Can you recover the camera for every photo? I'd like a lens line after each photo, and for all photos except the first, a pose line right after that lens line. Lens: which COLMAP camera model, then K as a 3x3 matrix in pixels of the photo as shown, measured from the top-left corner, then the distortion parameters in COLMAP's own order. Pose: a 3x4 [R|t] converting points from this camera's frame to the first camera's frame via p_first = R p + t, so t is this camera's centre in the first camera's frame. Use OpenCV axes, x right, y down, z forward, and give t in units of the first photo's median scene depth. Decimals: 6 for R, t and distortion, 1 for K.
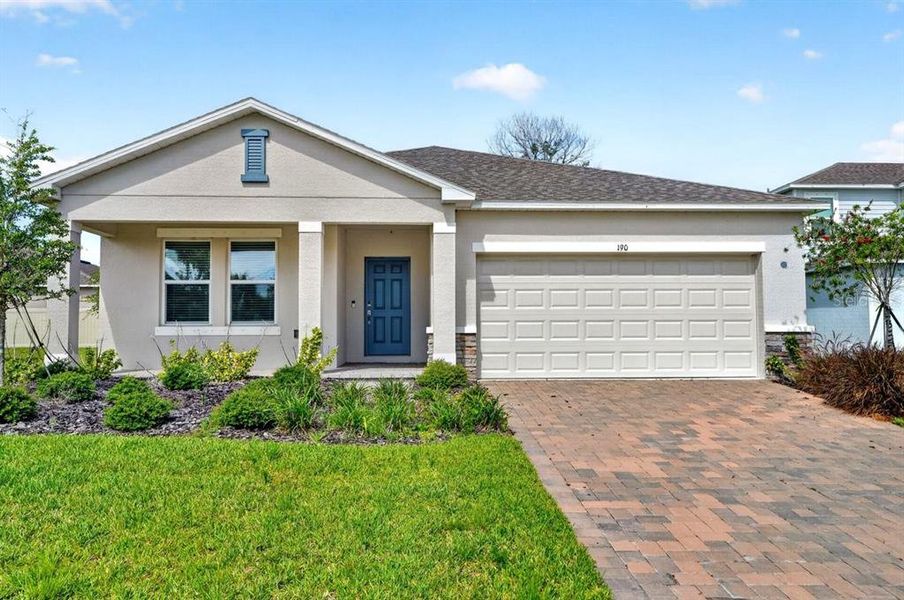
lens RADIAL K [[652.6, 0, 453.7], [0, 652.6, 300.7], [0, 0, 1]] dist [0.001369, -0.002387]
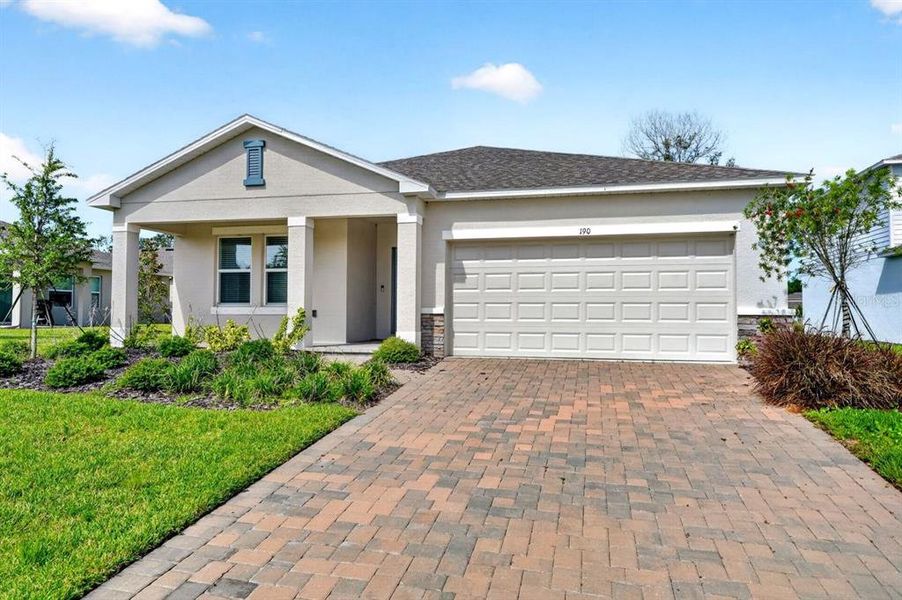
lens RADIAL K [[564.3, 0, 458.1], [0, 564.3, 300.7], [0, 0, 1]] dist [-0.002325, 0.000973]
pose [[0.963422, 0.001208, -0.267985, 0.306173], [0.005177, 0.999719, 0.023116, 0.006021], [0.267938, -0.023658, 0.963146, 0.095408]]
